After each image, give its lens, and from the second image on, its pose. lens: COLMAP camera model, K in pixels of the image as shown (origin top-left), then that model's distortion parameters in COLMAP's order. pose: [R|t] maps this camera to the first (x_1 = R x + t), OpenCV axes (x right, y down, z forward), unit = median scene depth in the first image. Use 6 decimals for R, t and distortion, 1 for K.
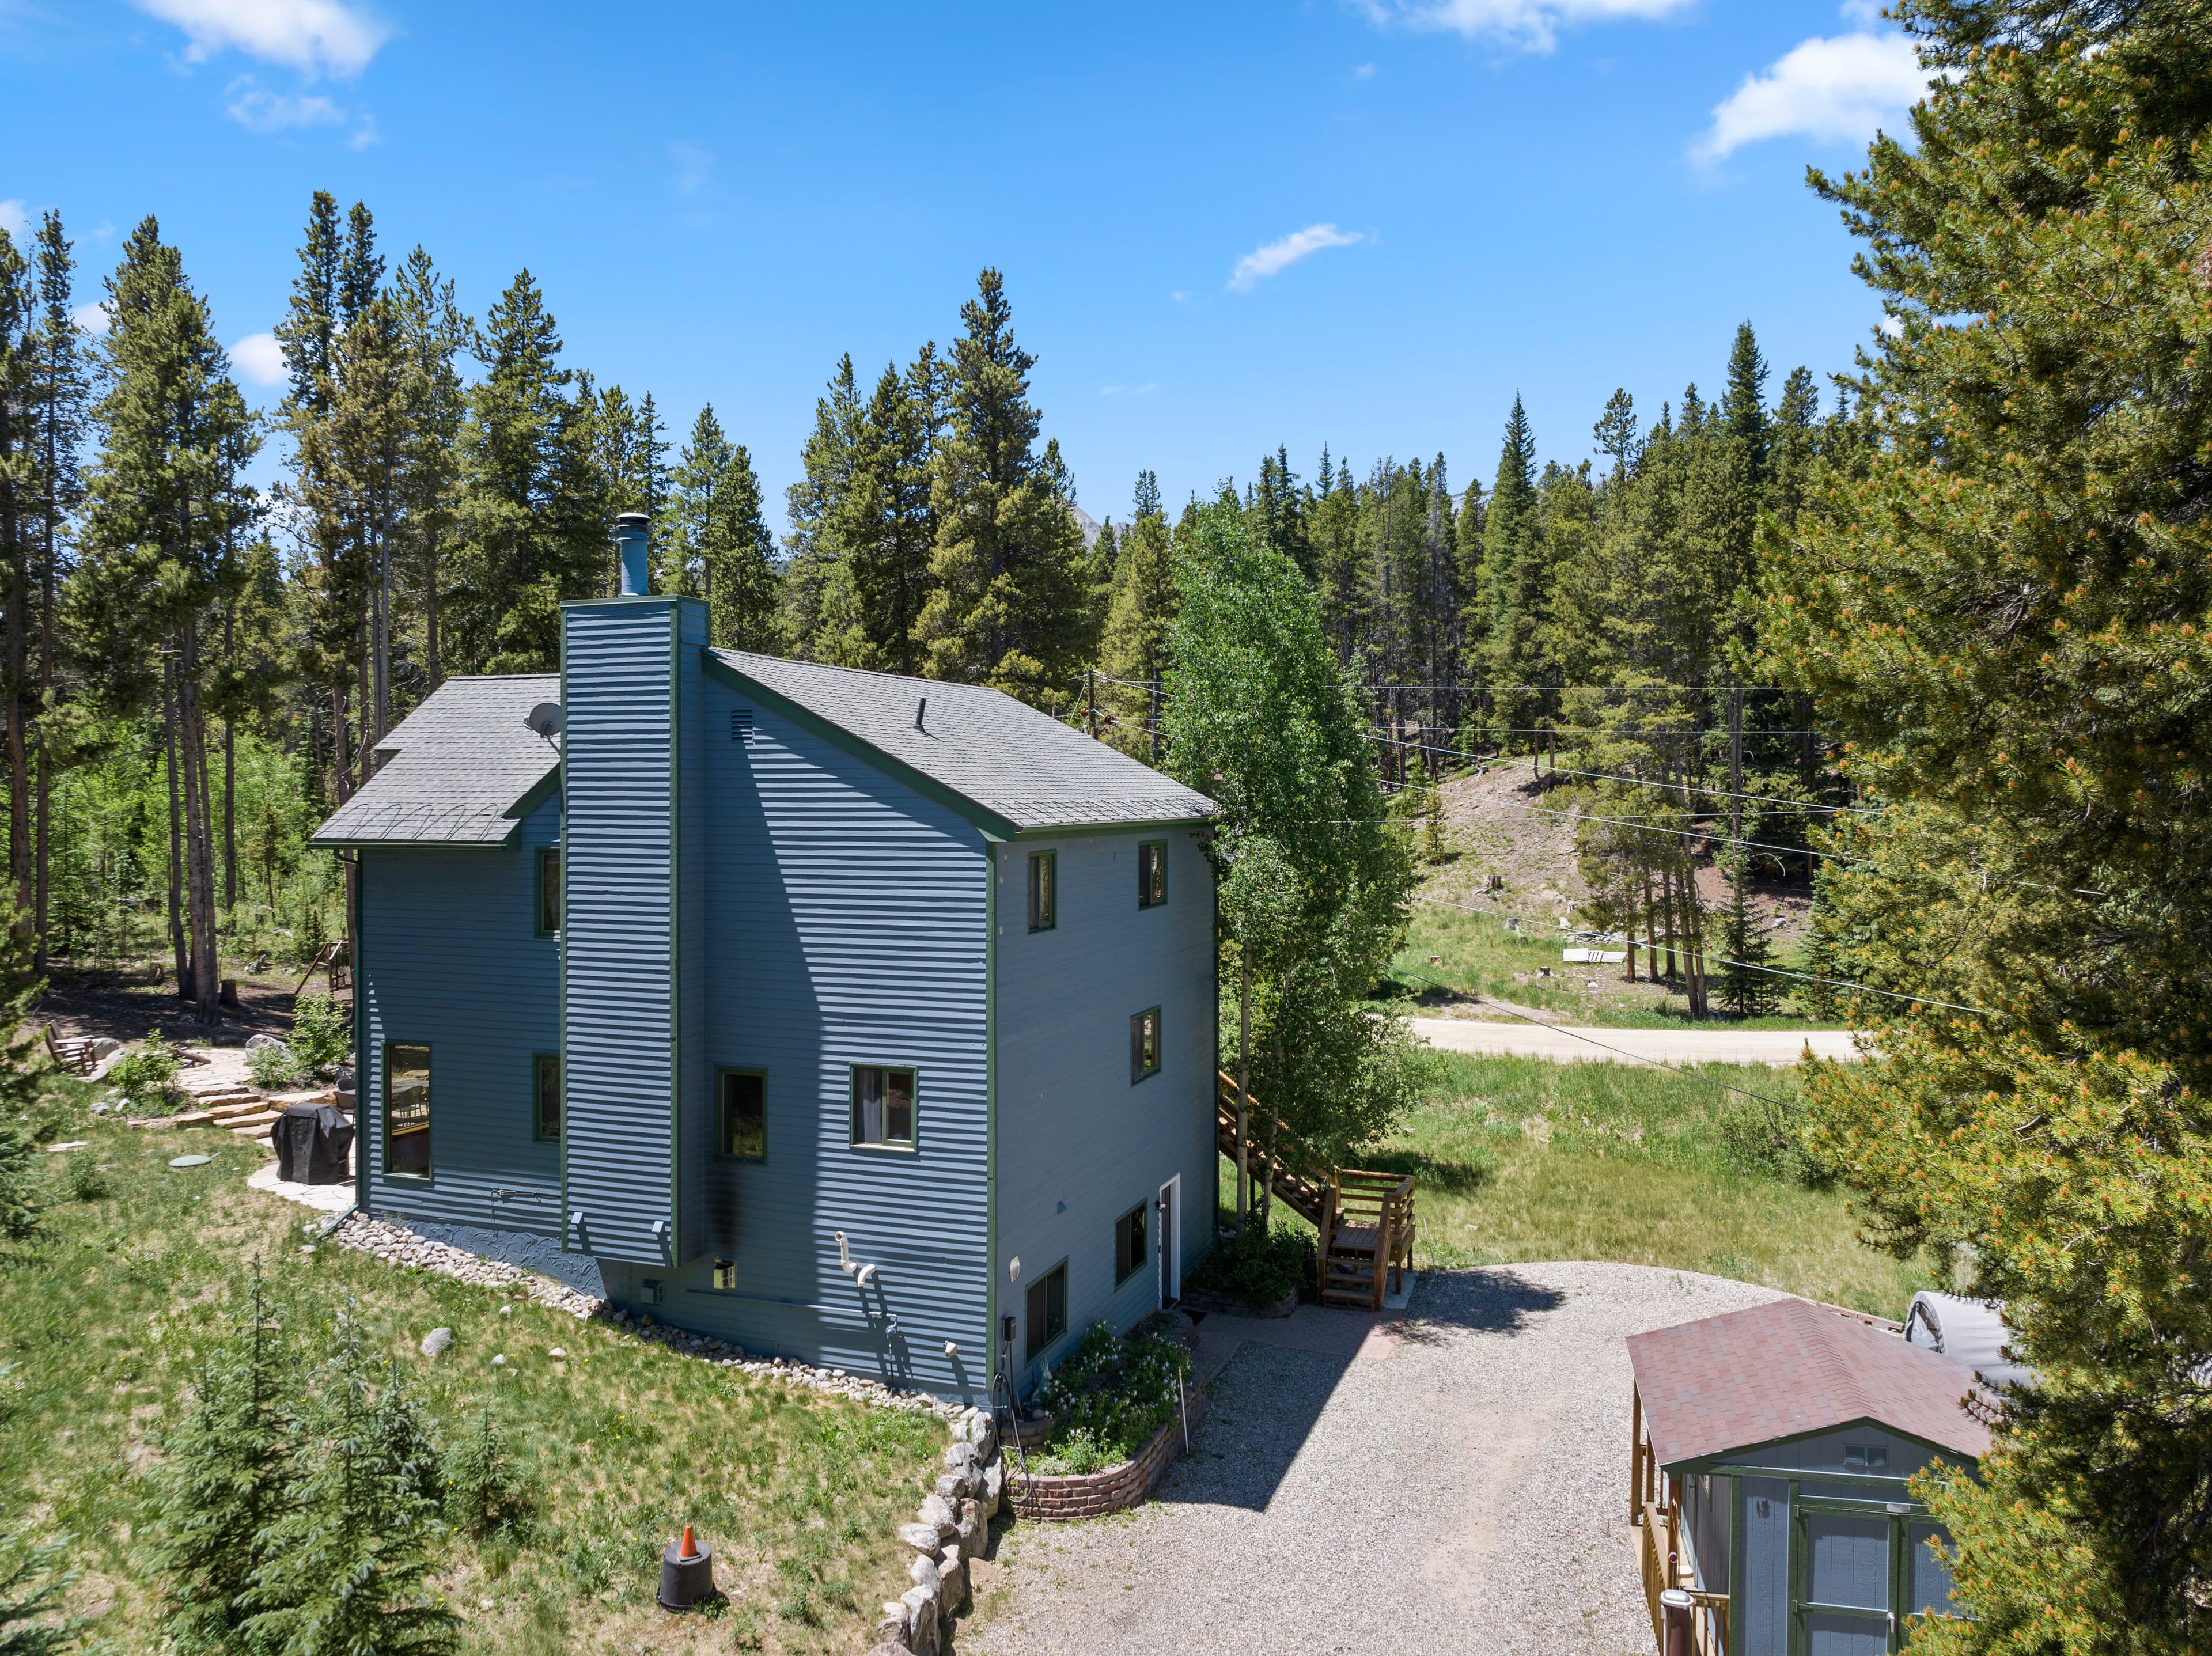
lens RADIAL K [[1591.7, 0, 1106.0], [0, 1591.7, 828.0], [0, 0, 1]] dist [-0.045356, 0.006564]
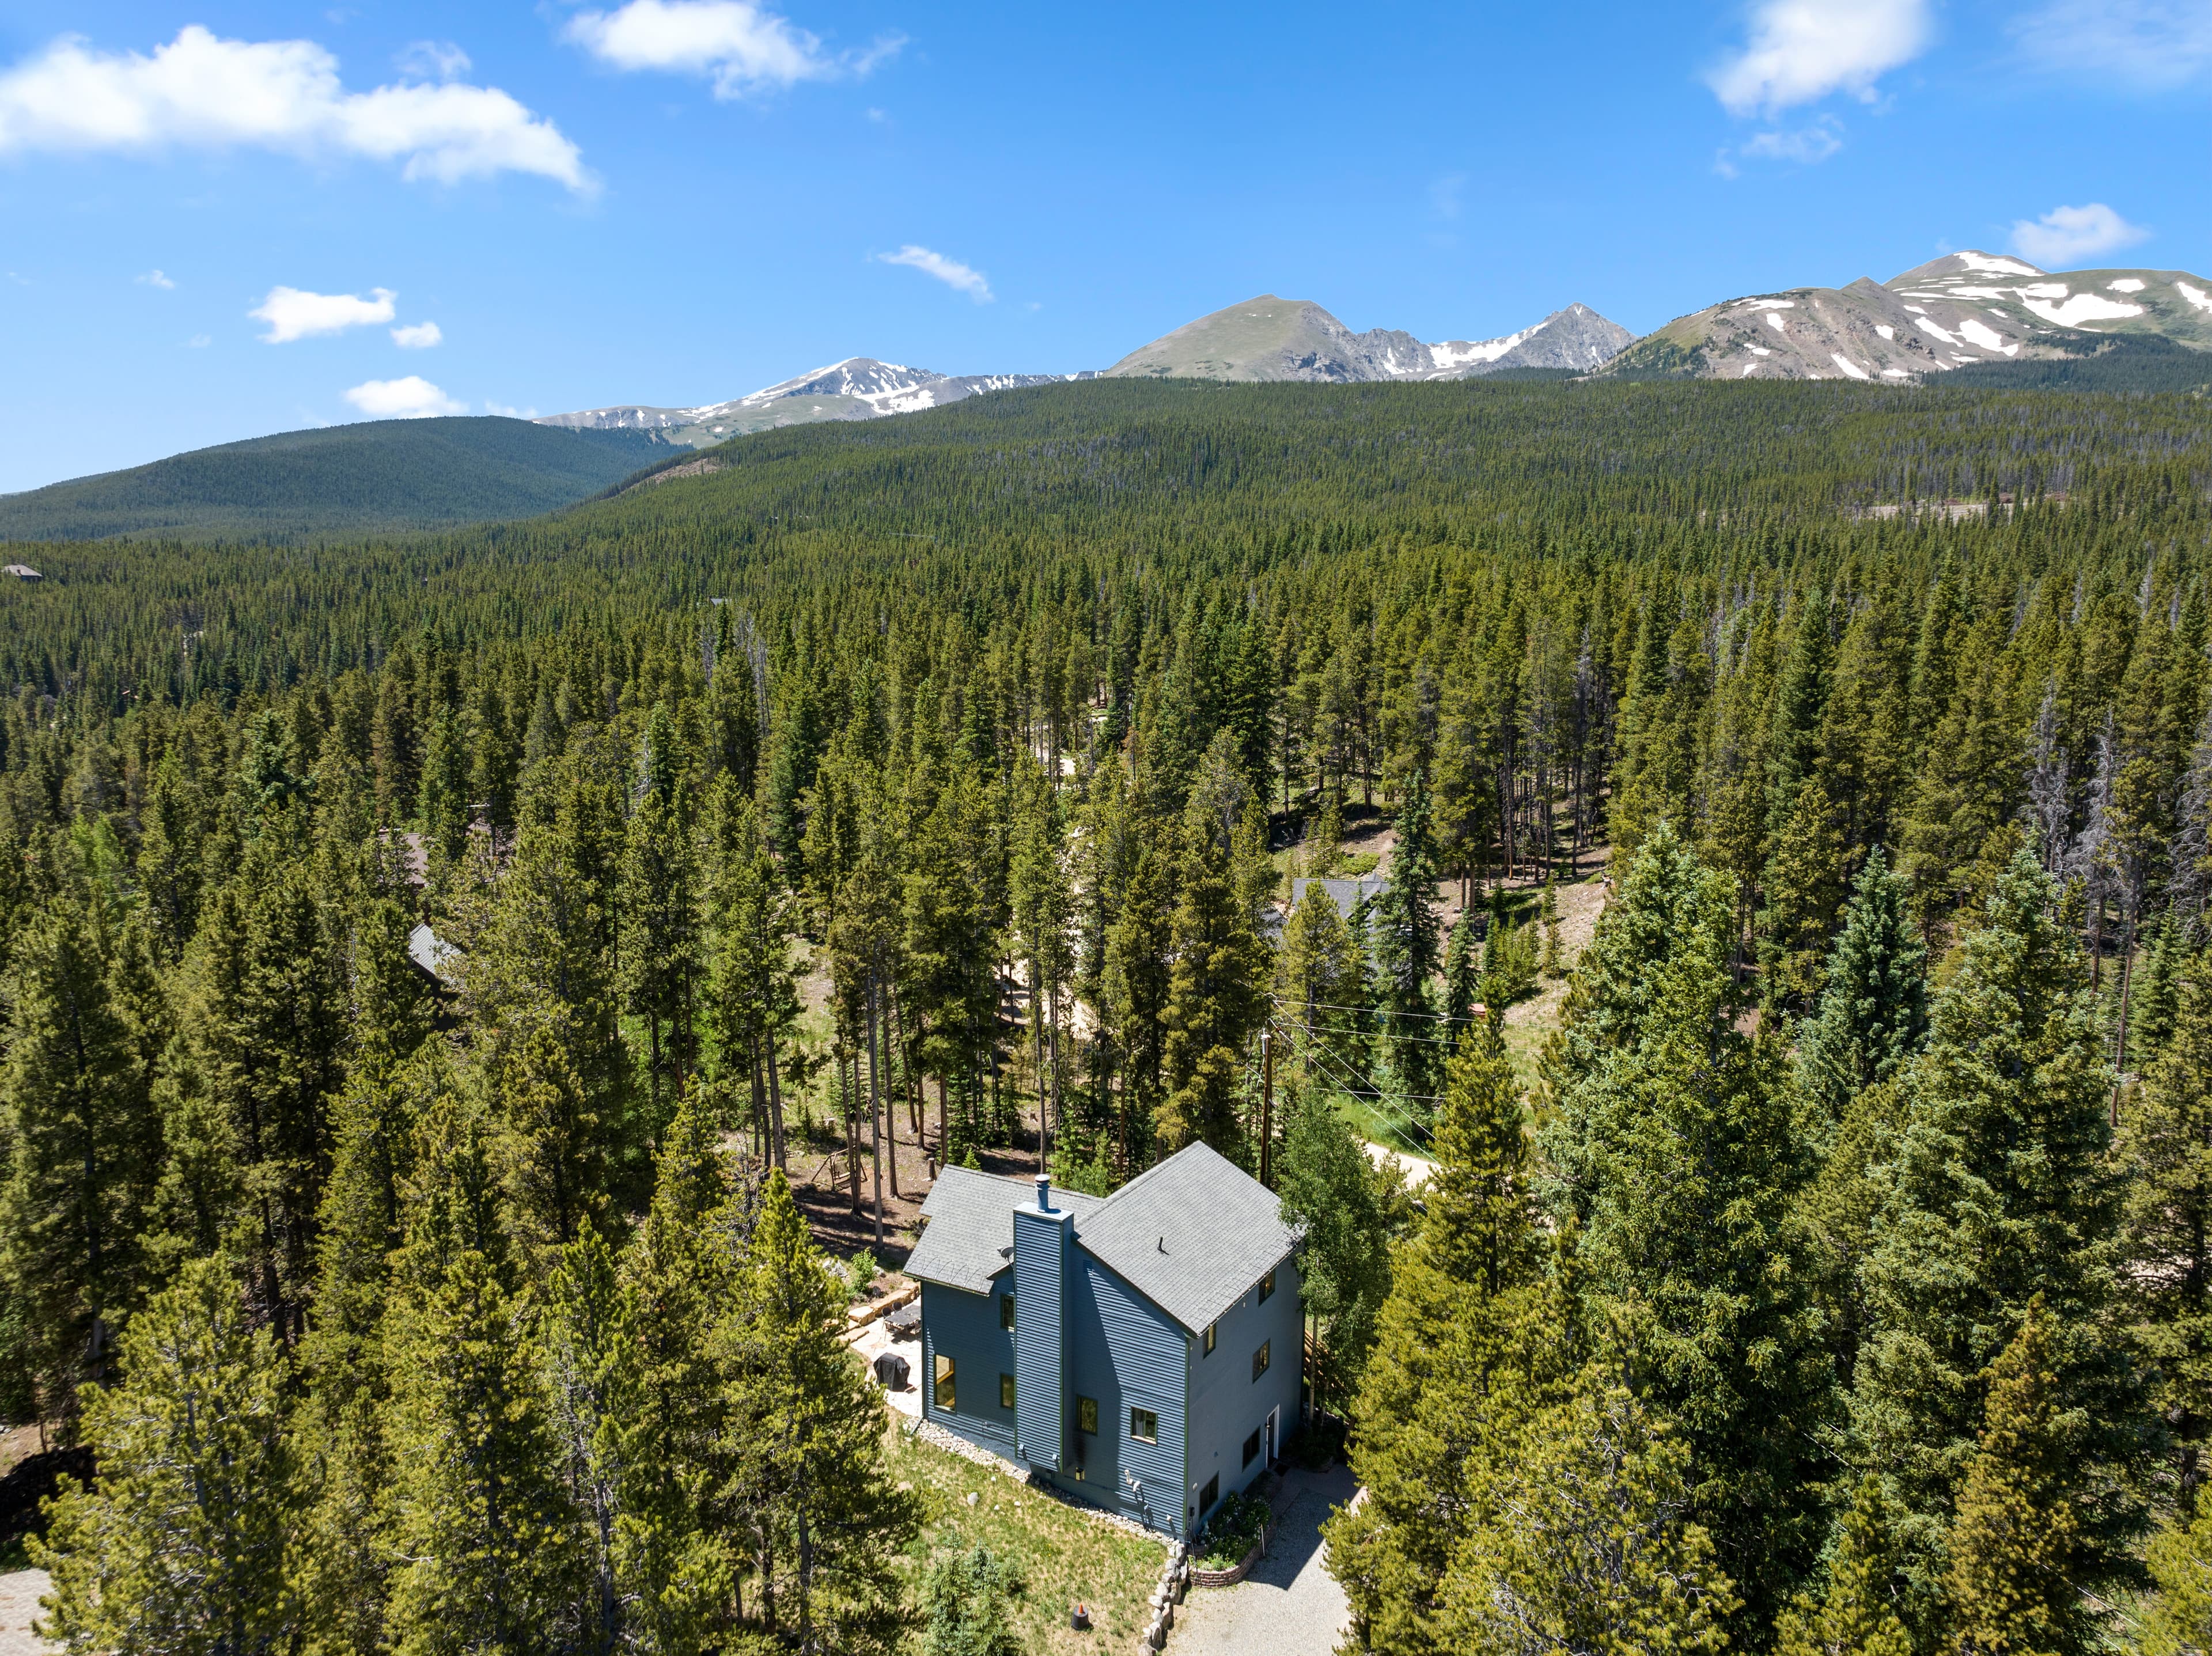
lens RADIAL K [[1591.7, 0, 1106.0], [0, 1591.7, 828.0], [0, 0, 1]] dist [-0.045356, 0.006564]
pose [[0.987863, 0.025361, -0.153241, 0.084670], [-0.005663, 0.991805, 0.127633, -0.567618], [0.155222, -0.125216, 0.979912, -0.711444]]
